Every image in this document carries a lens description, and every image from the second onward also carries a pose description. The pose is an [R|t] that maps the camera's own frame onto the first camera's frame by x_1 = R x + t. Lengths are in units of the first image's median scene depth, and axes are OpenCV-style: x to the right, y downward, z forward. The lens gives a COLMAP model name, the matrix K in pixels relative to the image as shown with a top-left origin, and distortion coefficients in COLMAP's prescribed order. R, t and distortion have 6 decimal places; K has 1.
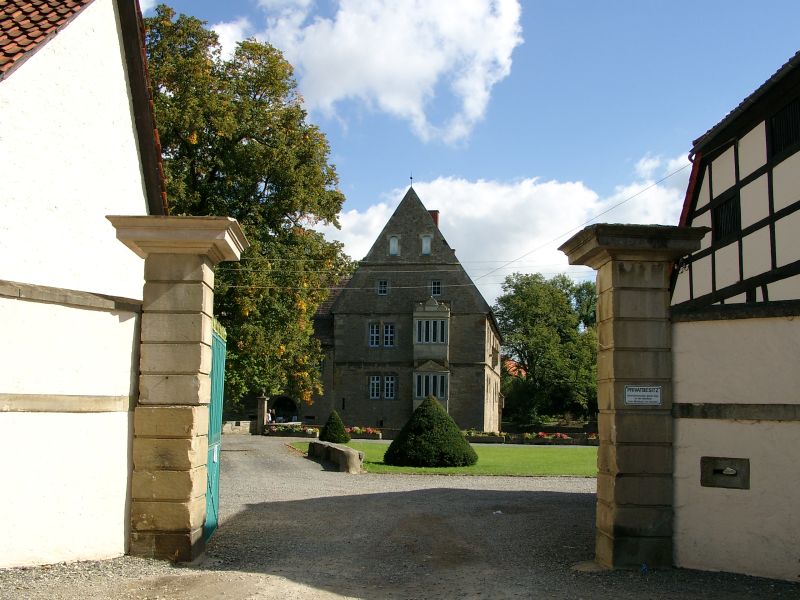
lens RADIAL K [[805.0, 0, 405.4], [0, 805.0, 314.4], [0, 0, 1]] dist [-0.182227, 0.212755]
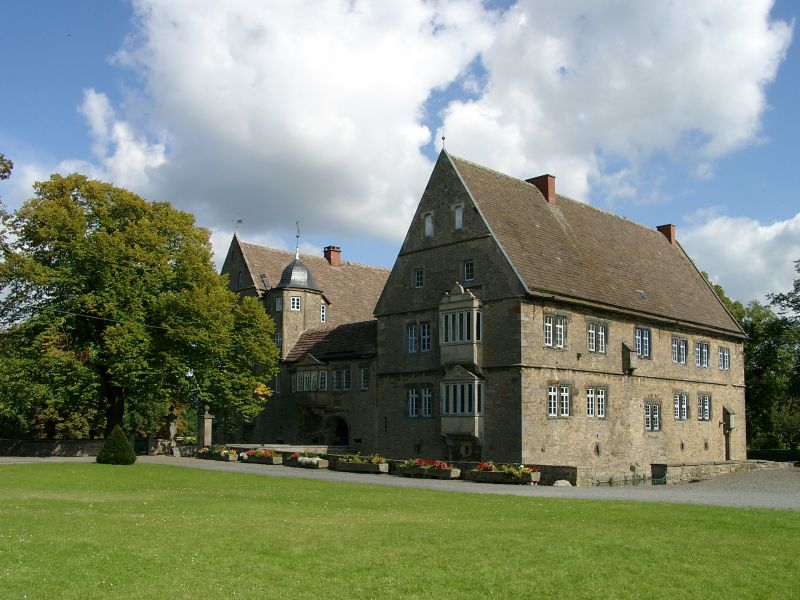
lens RADIAL K [[805.0, 0, 405.4], [0, 805.0, 314.4], [0, 0, 1]] dist [-0.182227, 0.212755]
pose [[0.800464, -0.094641, -0.591861, 0.440288], [0.071372, 0.995480, -0.062654, 0.052335], [0.595116, 0.007910, 0.803601, 0.348548]]
